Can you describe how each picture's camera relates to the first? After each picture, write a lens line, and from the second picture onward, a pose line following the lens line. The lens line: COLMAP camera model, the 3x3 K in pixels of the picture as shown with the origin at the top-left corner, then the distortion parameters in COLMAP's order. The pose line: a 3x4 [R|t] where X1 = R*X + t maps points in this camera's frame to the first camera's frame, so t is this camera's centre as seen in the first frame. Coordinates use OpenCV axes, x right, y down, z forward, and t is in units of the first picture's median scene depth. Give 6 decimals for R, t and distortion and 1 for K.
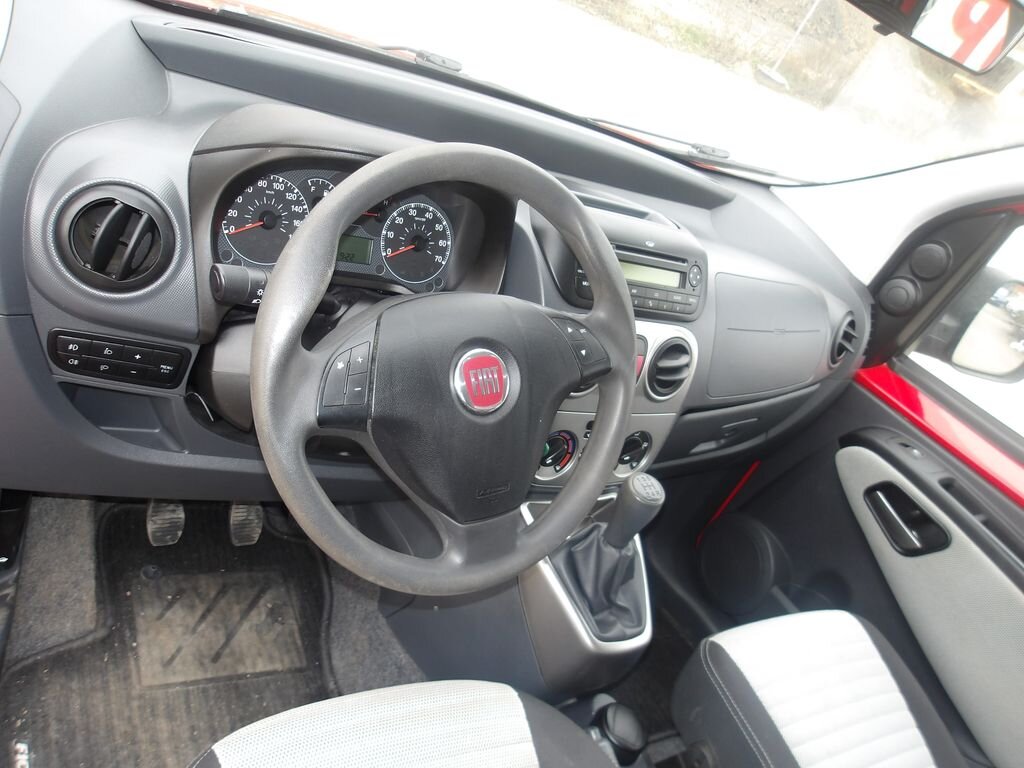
lens RADIAL K [[854.8, 0, 510.7], [0, 854.8, 384.2], [0, 0, 1]] dist [-0.003058, 0.013854]
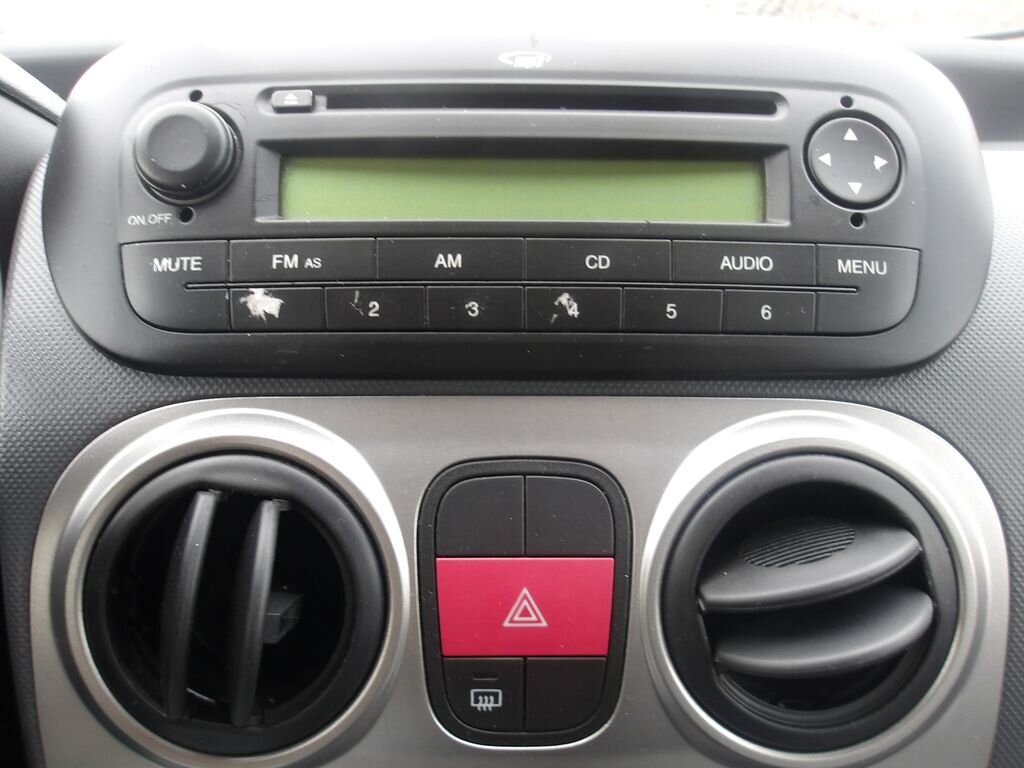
lens RADIAL K [[854.8, 0, 513.9], [0, 854.8, 382.3], [0, 0, 1]] dist [-0.003058, 0.013854]
pose [[0.794913, -0.203018, -0.571749, 0.244839], [0.043607, 0.959036, -0.279908, -0.014768], [0.605154, 0.197571, 0.771203, 0.746592]]
